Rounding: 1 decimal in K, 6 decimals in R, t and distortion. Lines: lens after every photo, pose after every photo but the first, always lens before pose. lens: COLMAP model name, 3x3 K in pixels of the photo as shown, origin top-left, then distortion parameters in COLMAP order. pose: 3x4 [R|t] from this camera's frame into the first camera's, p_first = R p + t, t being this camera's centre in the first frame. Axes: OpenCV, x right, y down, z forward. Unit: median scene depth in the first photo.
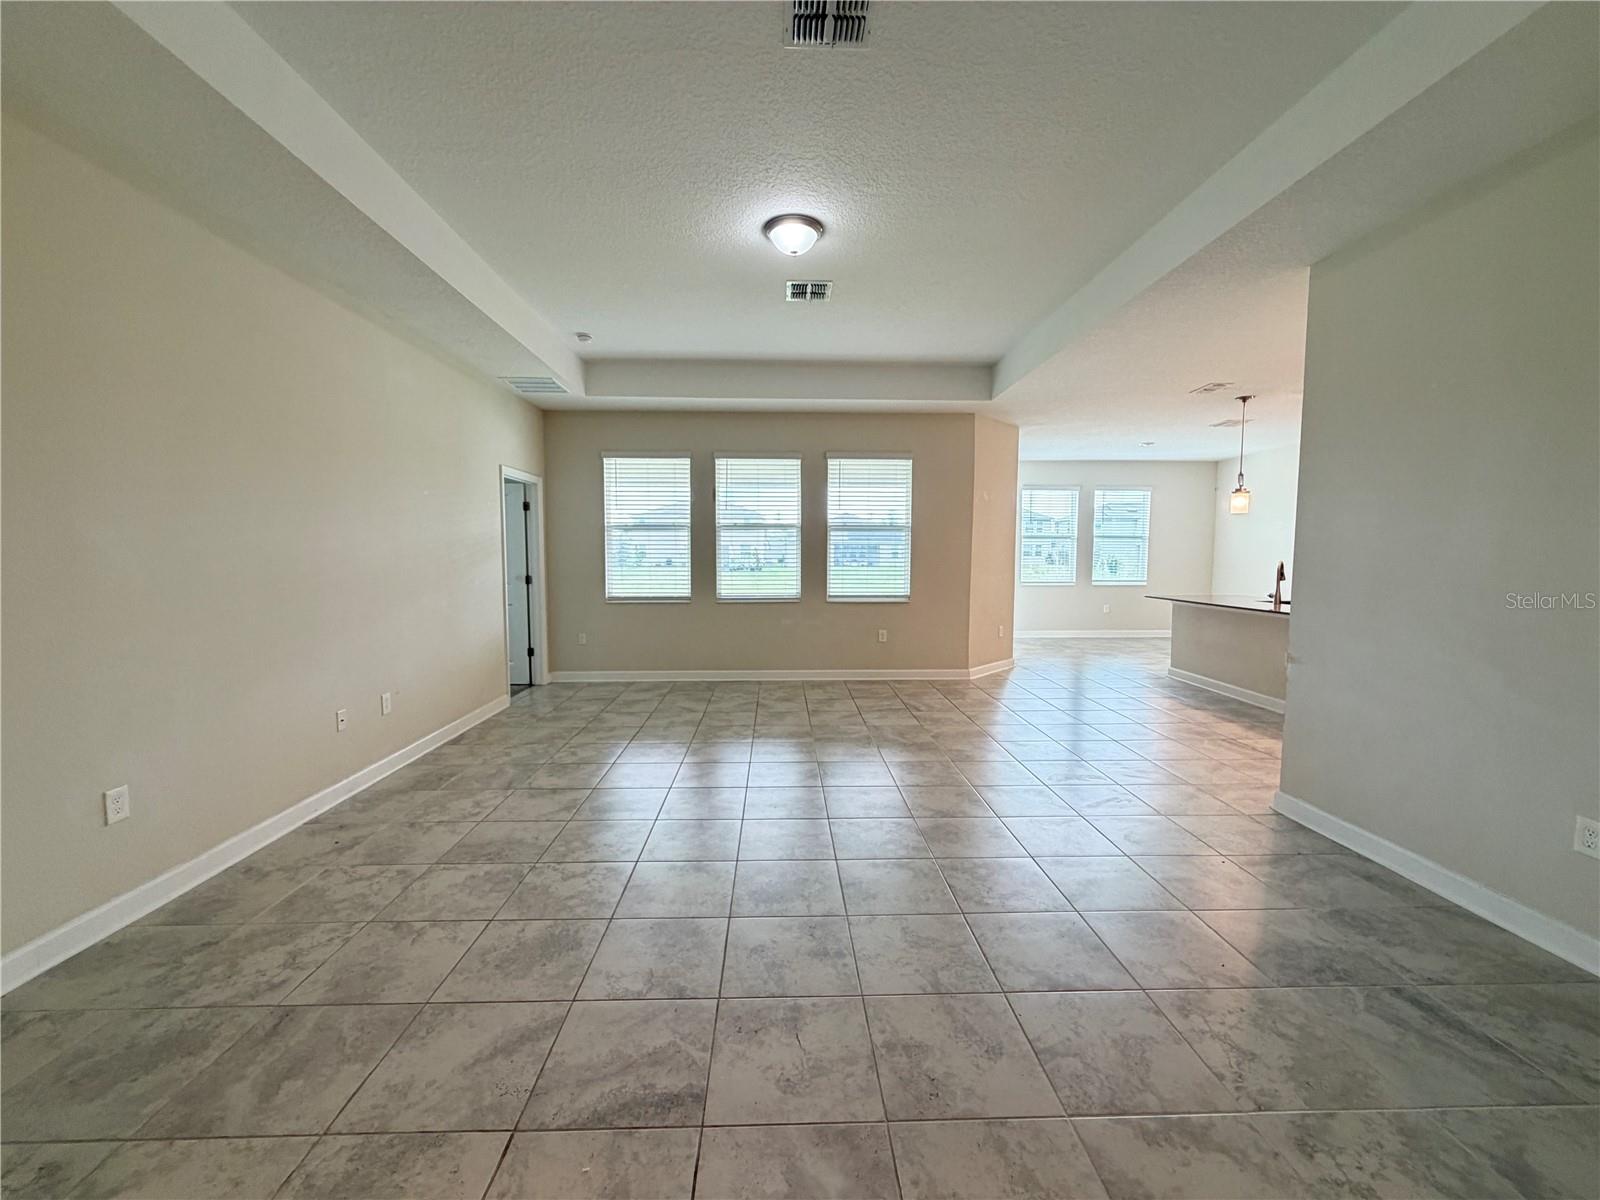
lens RADIAL K [[639.3, 0, 797.2], [0, 639.3, 593.8], [0, 0, 1]] dist [-0.000450, 0.000543]
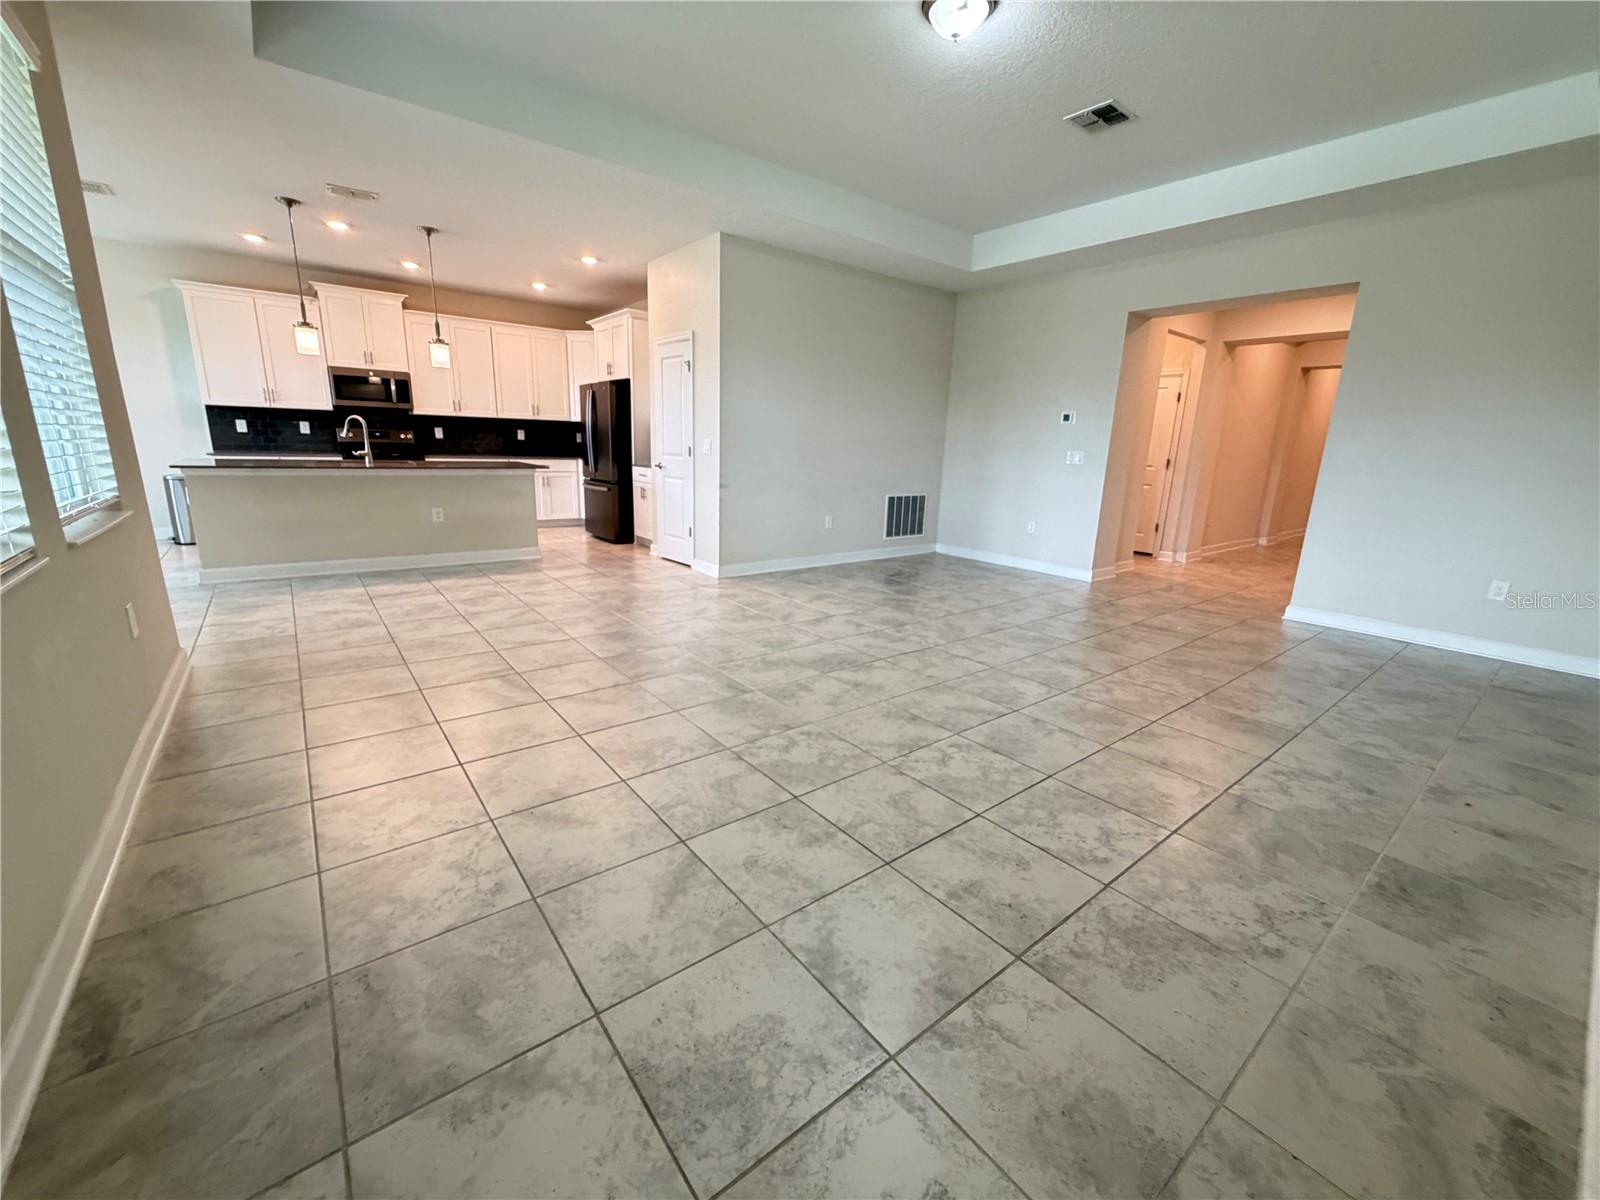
lens RADIAL K [[639.3, 0, 799.2], [0, 639.3, 600.6], [0, 0, 1]] dist [-0.000450, 0.000543]
pose [[-0.593211, -0.215535, 0.775658, -0.638788], [0.016429, 0.960052, 0.279338, -0.065092], [-0.804879, 0.178450, -0.565973, 1.665889]]
